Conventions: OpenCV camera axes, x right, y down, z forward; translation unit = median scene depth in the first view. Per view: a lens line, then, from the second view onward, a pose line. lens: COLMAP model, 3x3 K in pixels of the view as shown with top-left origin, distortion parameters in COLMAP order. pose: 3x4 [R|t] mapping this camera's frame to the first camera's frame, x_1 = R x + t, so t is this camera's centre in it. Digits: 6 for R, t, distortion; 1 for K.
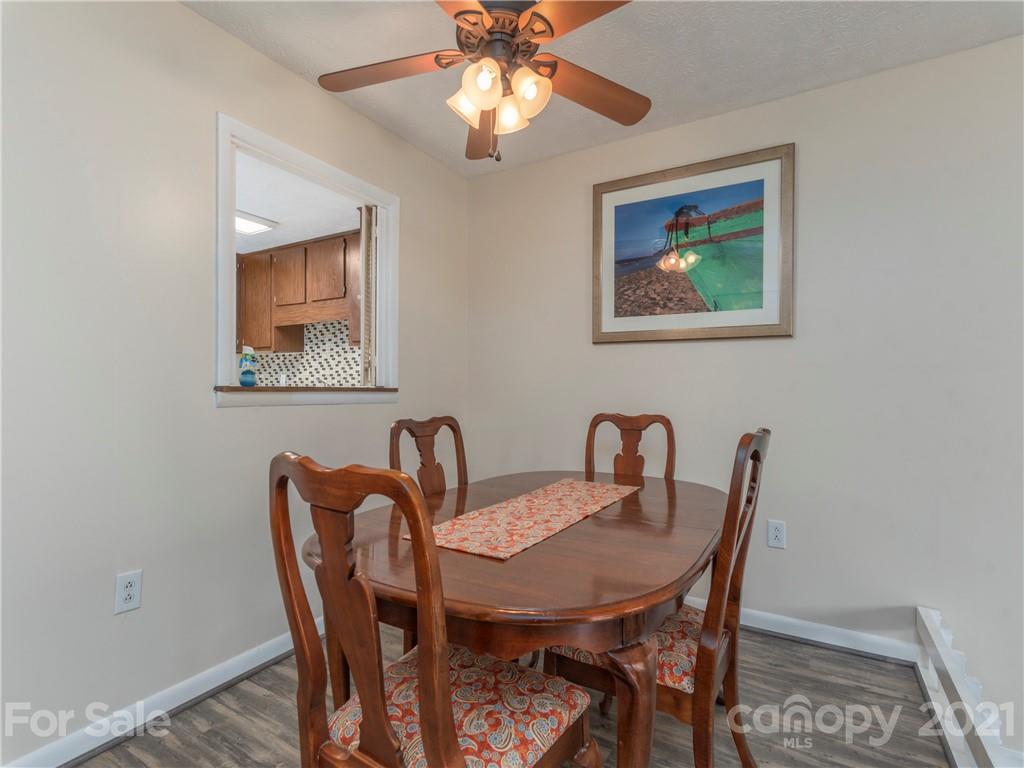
lens RADIAL K [[498.0, 0, 510.7], [0, 498.0, 379.1], [0, 0, 1]] dist [0.002787, 0.000198]
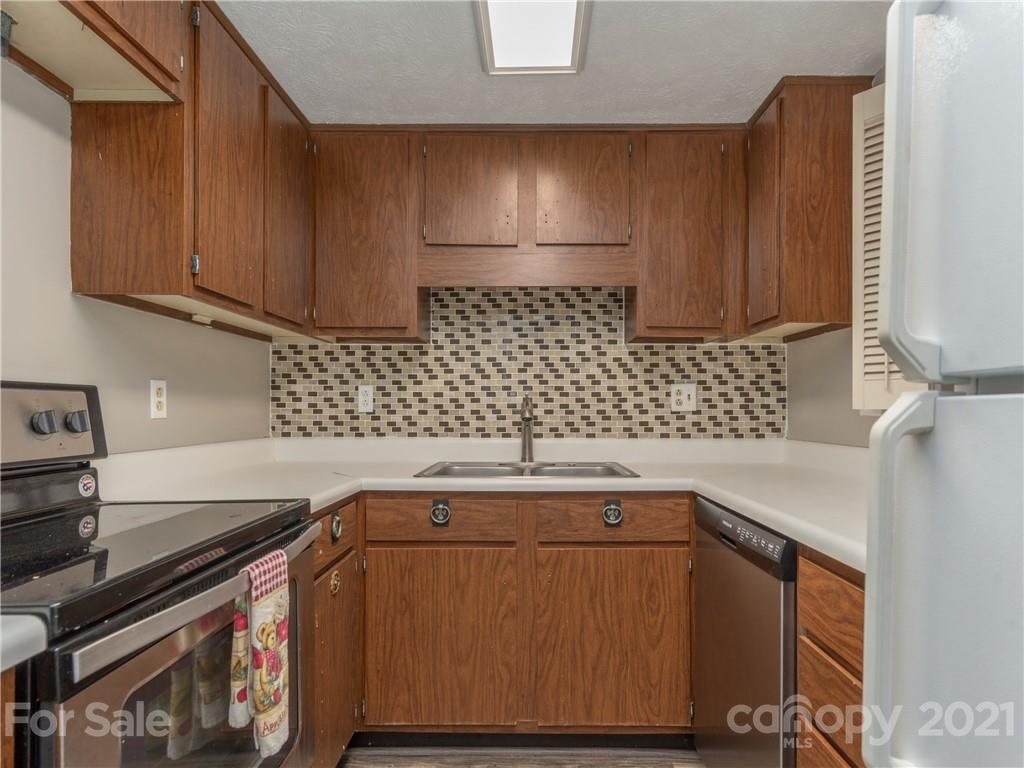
lens RADIAL K [[498.0, 0, 513.8], [0, 498.0, 391.8], [0, 0, 1]] dist [0.002787, 0.000198]
pose [[0.865052, 0.004591, 0.501661, -0.867940], [-0.006465, 0.999977, 0.001996, -0.007164], [-0.501640, -0.004970, 0.865062, 0.725408]]
